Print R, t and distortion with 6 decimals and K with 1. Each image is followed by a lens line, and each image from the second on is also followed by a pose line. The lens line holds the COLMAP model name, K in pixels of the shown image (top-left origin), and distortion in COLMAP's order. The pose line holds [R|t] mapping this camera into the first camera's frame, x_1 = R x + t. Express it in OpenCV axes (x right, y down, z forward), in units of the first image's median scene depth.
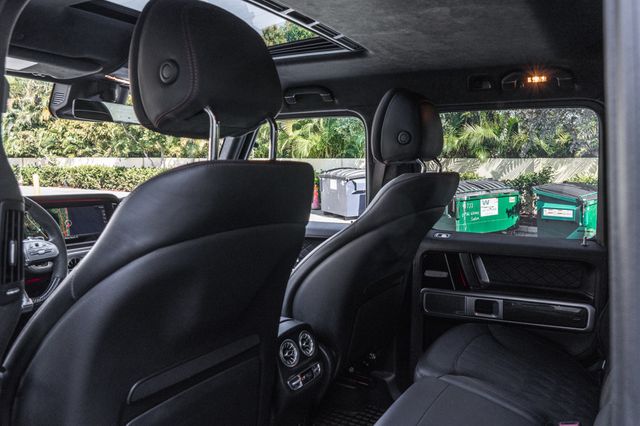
lens RADIAL K [[463.4, 0, 336.0], [0, 463.4, 215.3], [0, 0, 1]] dist [-0.007609, -0.001979]
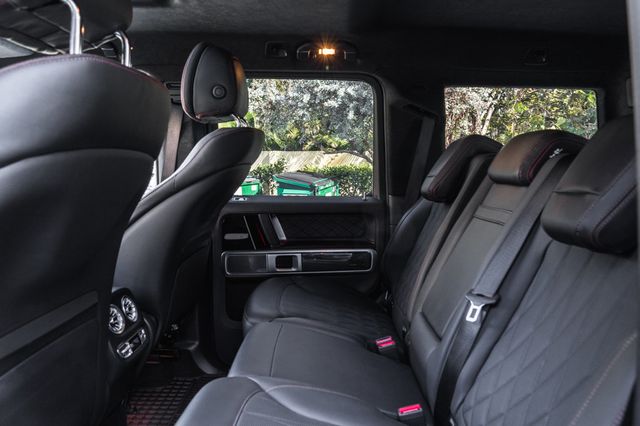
lens RADIAL K [[455.3, 0, 295.4], [0, 455.3, 211.7], [0, 0, 1]] dist [-0.001525, -0.000203]
pose [[0.890813, -0.037173, 0.452847, -0.129833], [0.033752, 0.999308, 0.015637, 0.064845], [-0.453115, 0.001355, 0.891451, 0.047128]]
